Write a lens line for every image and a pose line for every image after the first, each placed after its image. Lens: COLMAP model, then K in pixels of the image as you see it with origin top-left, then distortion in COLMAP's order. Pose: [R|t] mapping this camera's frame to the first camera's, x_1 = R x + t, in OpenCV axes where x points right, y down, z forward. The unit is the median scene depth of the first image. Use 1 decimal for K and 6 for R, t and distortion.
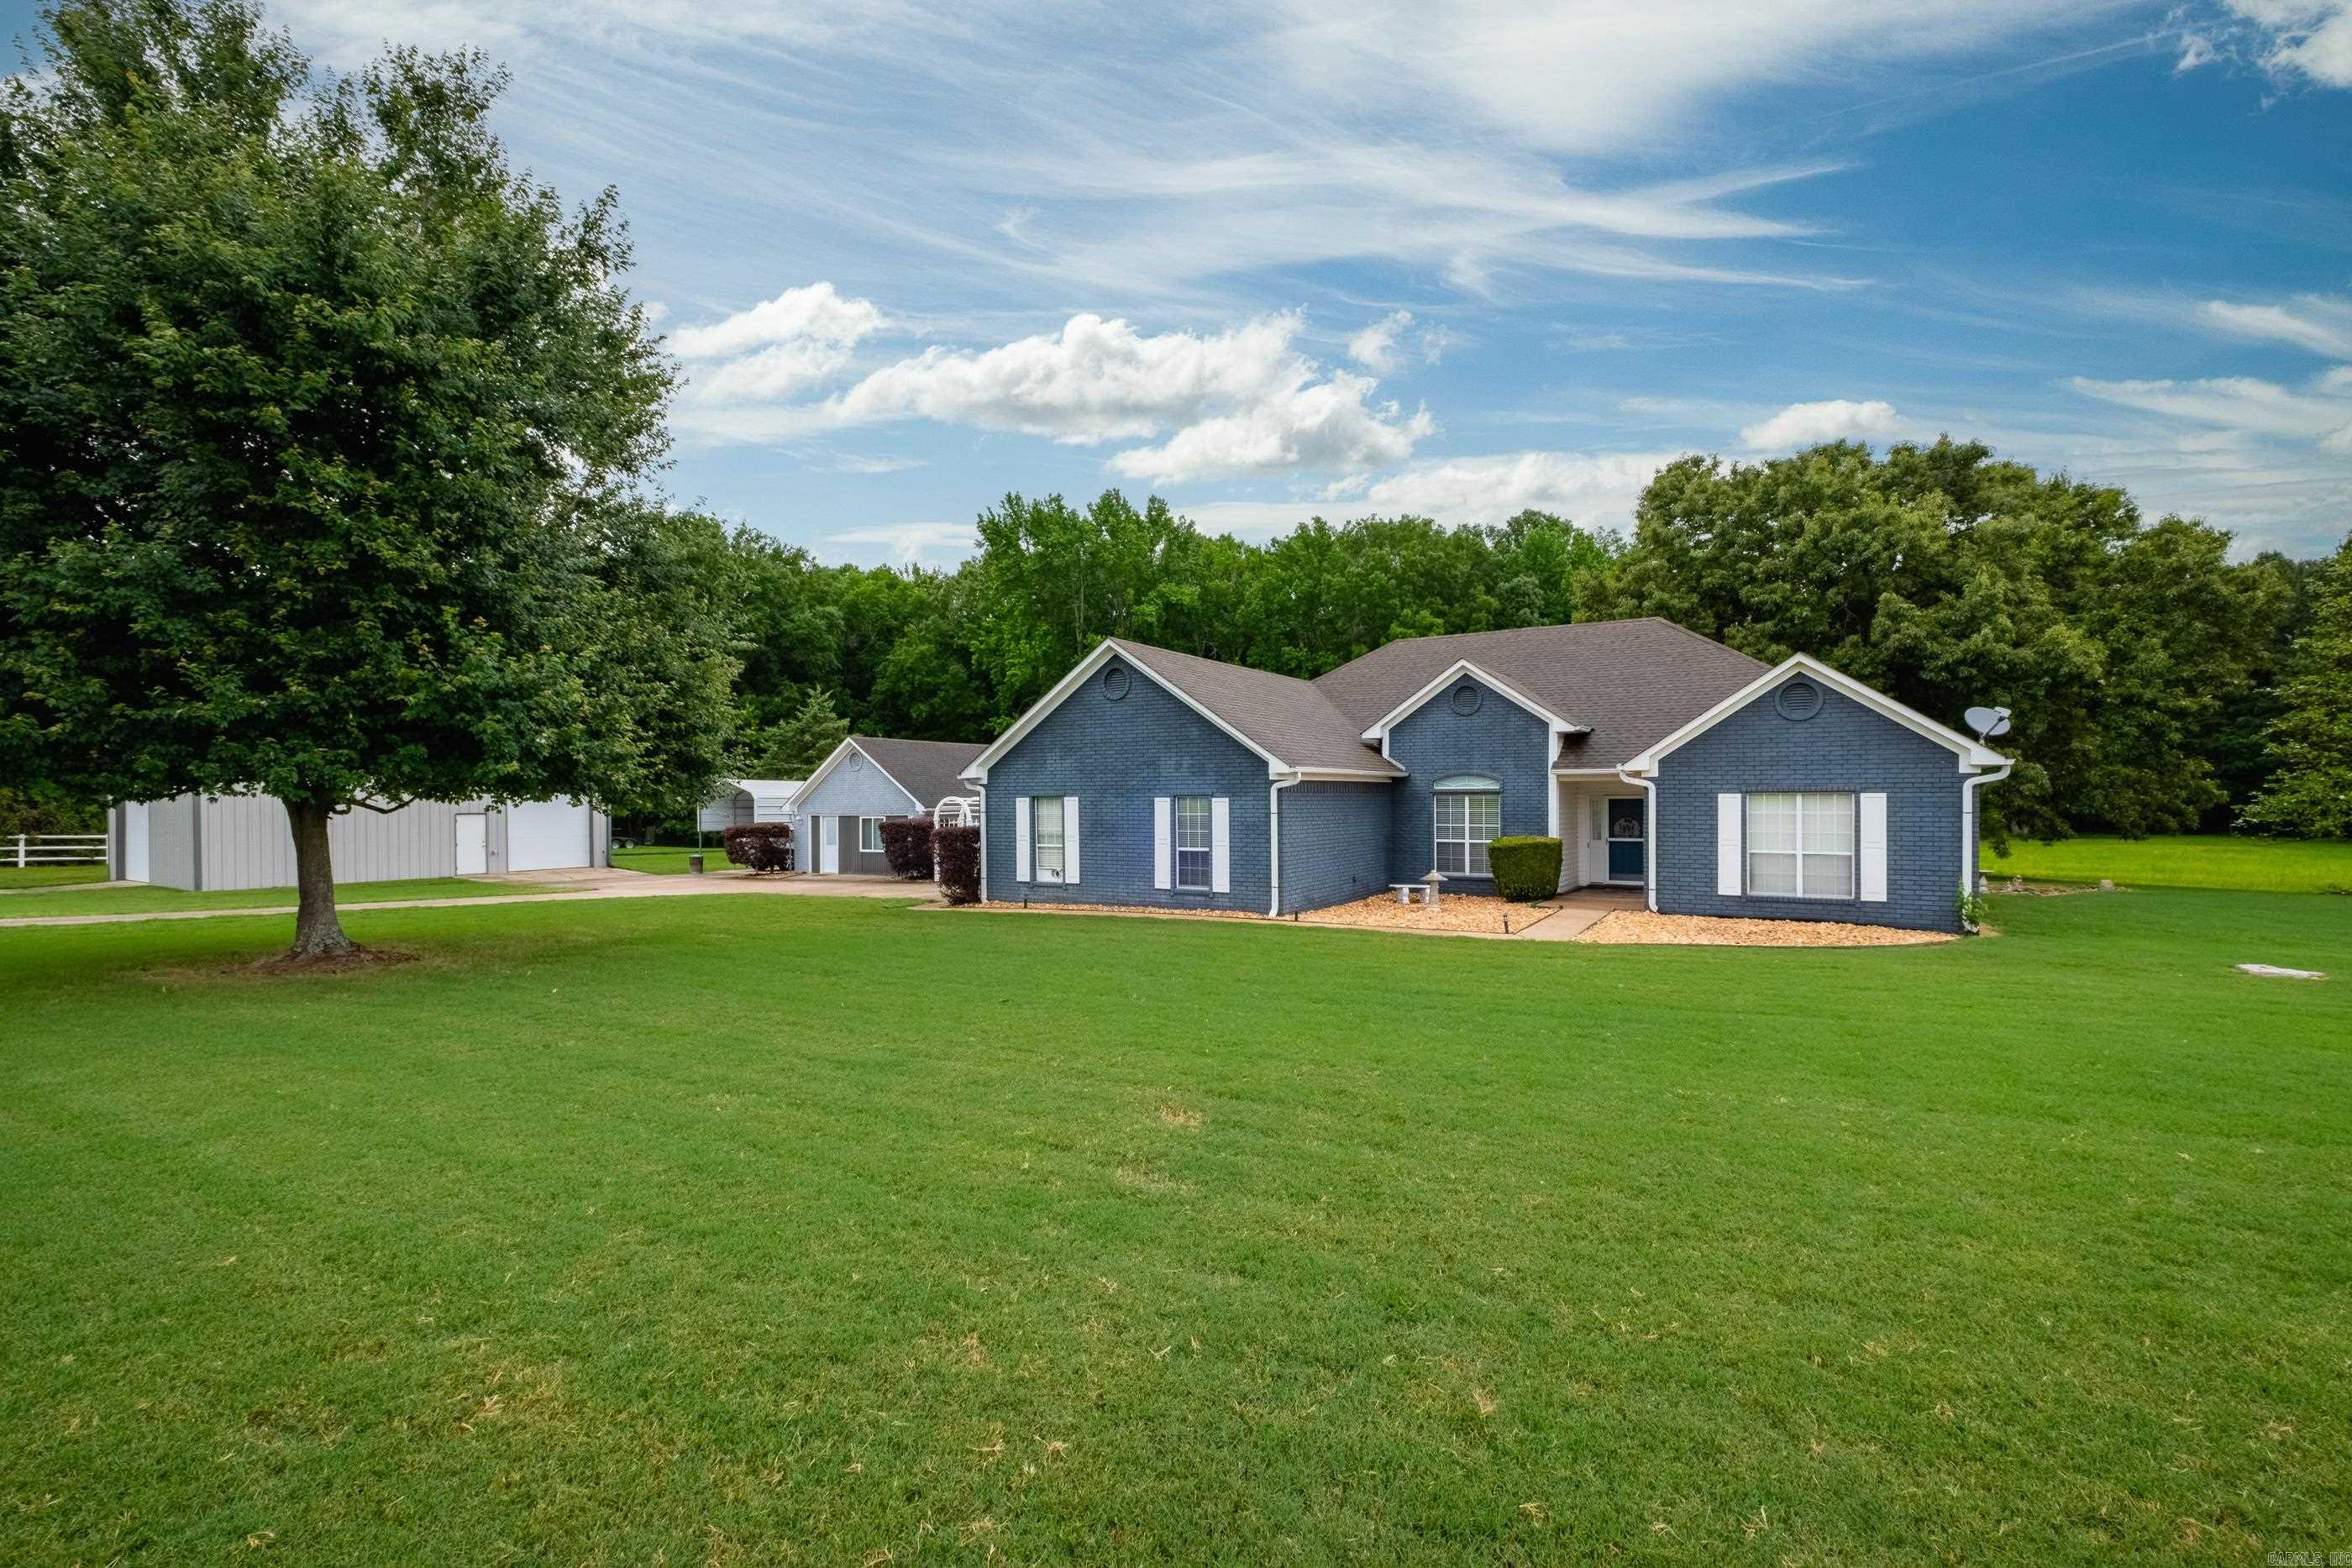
lens RADIAL K [[988.5, 0, 1207.2], [0, 988.5, 805.0], [0, 0, 1]] dist [0.000567, -0.000100]
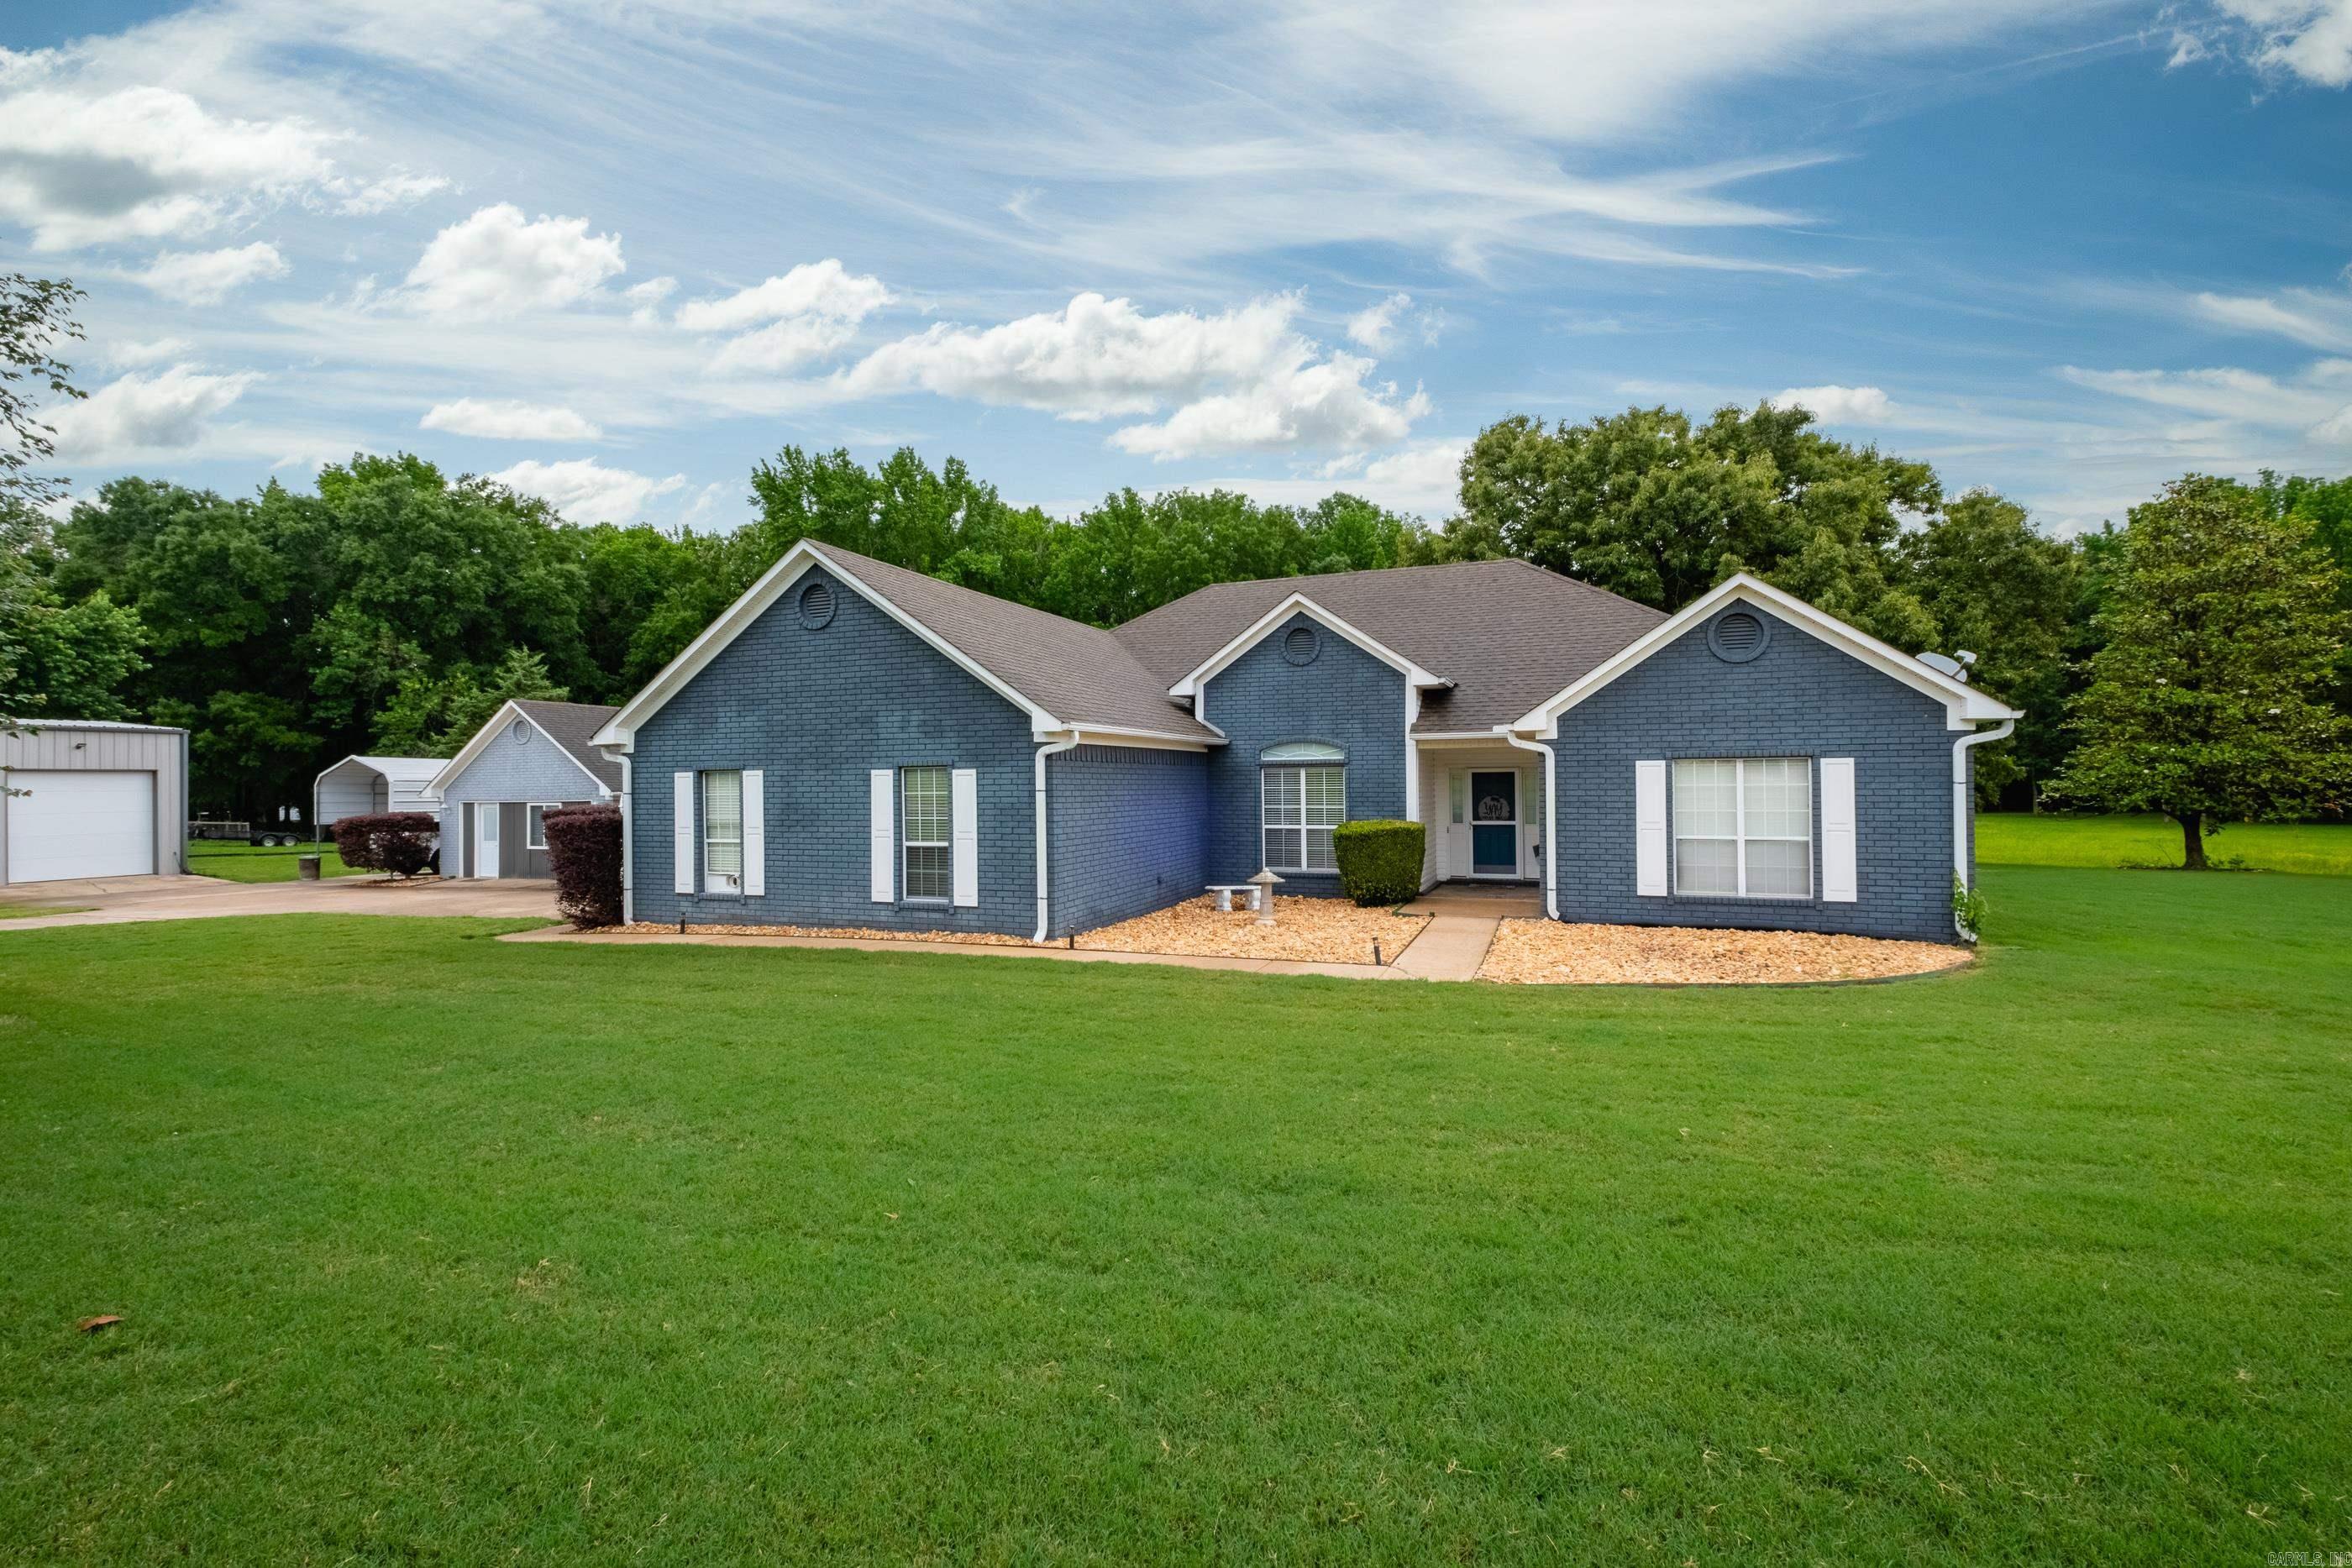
lens RADIAL K [[993.5, 0, 1176.0], [0, 993.5, 784.0], [0, 0, 1]] dist [-0.000128, -0.000676]
pose [[0.988046, -0.005255, 0.154069, 0.028545], [0.006240, 0.999963, -0.005911, 0.004403], [-0.154032, 0.006801, 0.988042, 0.159184]]
